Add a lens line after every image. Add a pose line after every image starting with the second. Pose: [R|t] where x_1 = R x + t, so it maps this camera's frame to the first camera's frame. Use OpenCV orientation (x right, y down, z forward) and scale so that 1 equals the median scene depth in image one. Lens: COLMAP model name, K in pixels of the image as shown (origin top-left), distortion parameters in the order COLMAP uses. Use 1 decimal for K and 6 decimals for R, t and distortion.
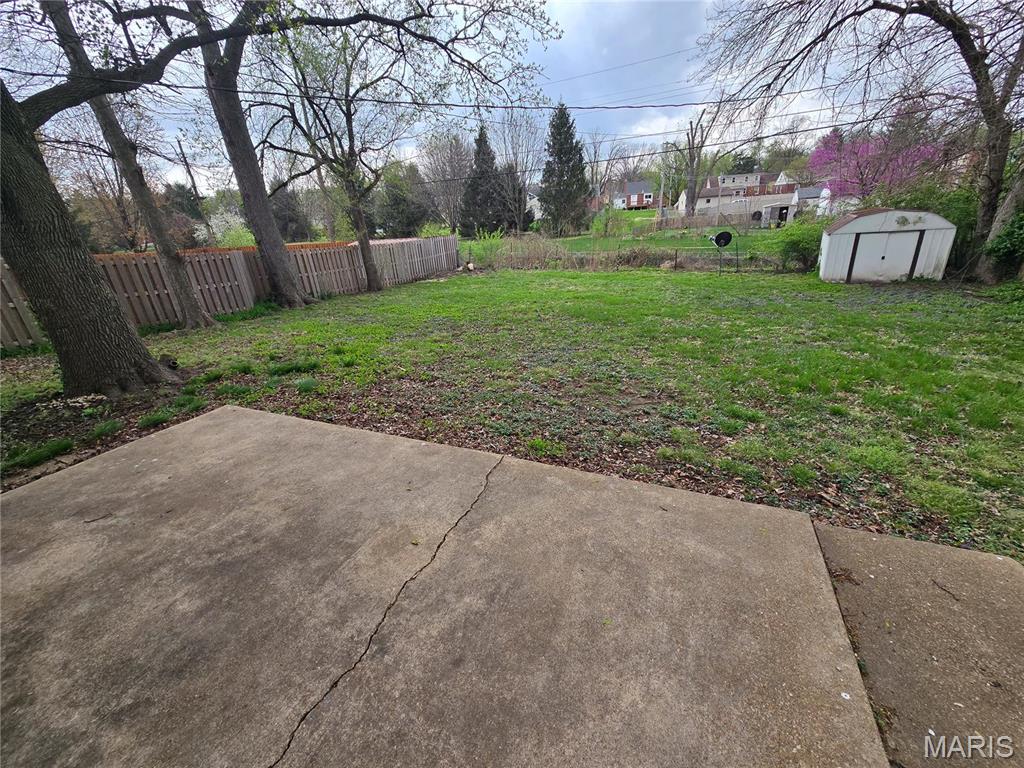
lens RADIAL K [[422.2, 0, 514.8], [0, 422.2, 385.5], [0, 0, 1]] dist [-0.001771, 0.002423]
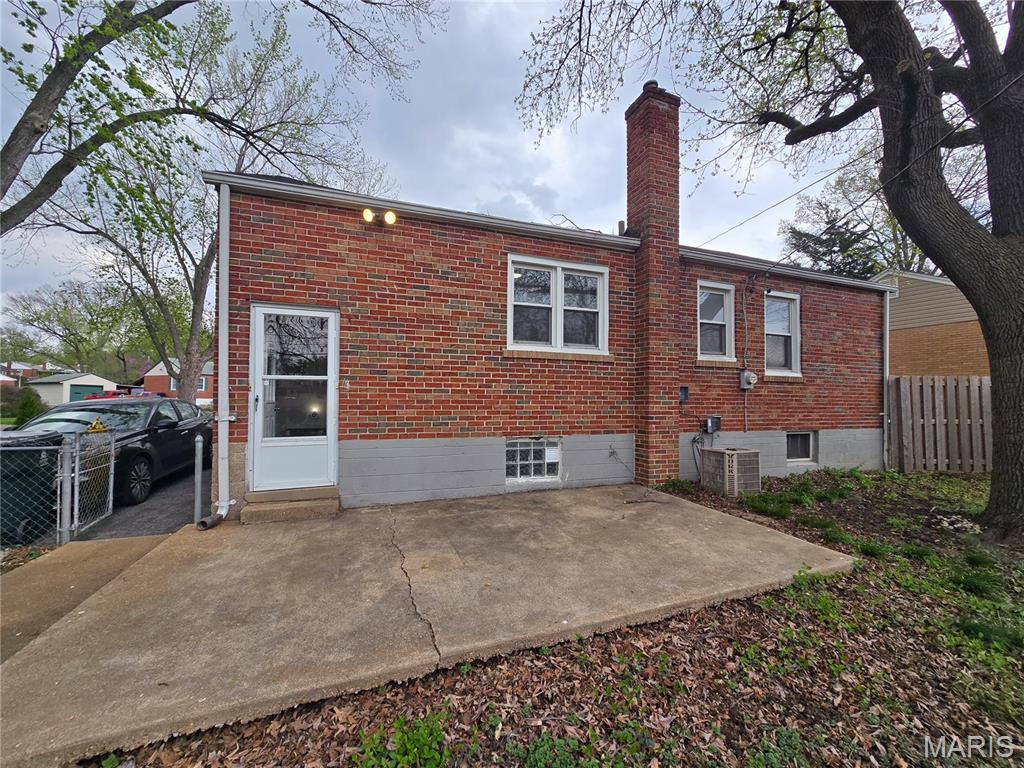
lens RADIAL K [[422.2, 0, 509.9], [0, 422.2, 384.1], [0, 0, 1]] dist [-0.001771, 0.002423]
pose [[-0.729359, 0.038506, -0.683047, 0.446947], [-0.217485, 0.933571, 0.284860, -0.591047], [0.648642, 0.356317, -0.672534, 1.896724]]
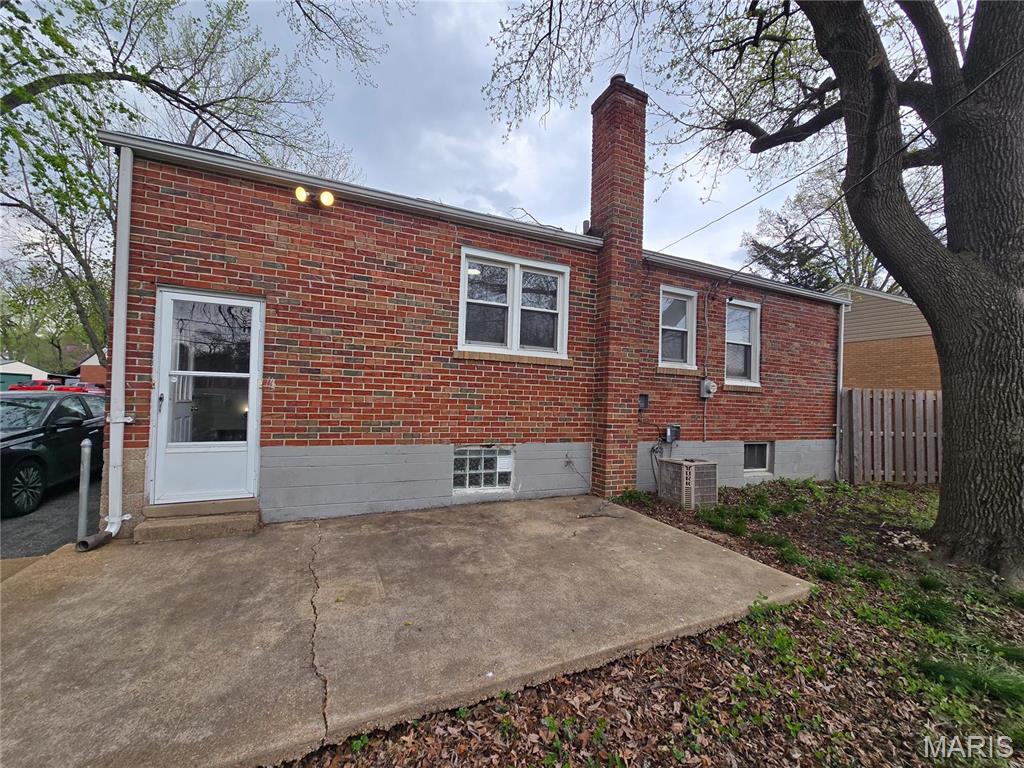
lens RADIAL K [[422.2, 0, 510.2], [0, 422.2, 384.9], [0, 0, 1]] dist [-0.001771, 0.002423]
pose [[-0.678473, 0.020722, -0.734333, 0.269462], [-0.262140, 0.926967, 0.268356, -0.585400], [0.686263, 0.374571, -0.623490, 1.846935]]
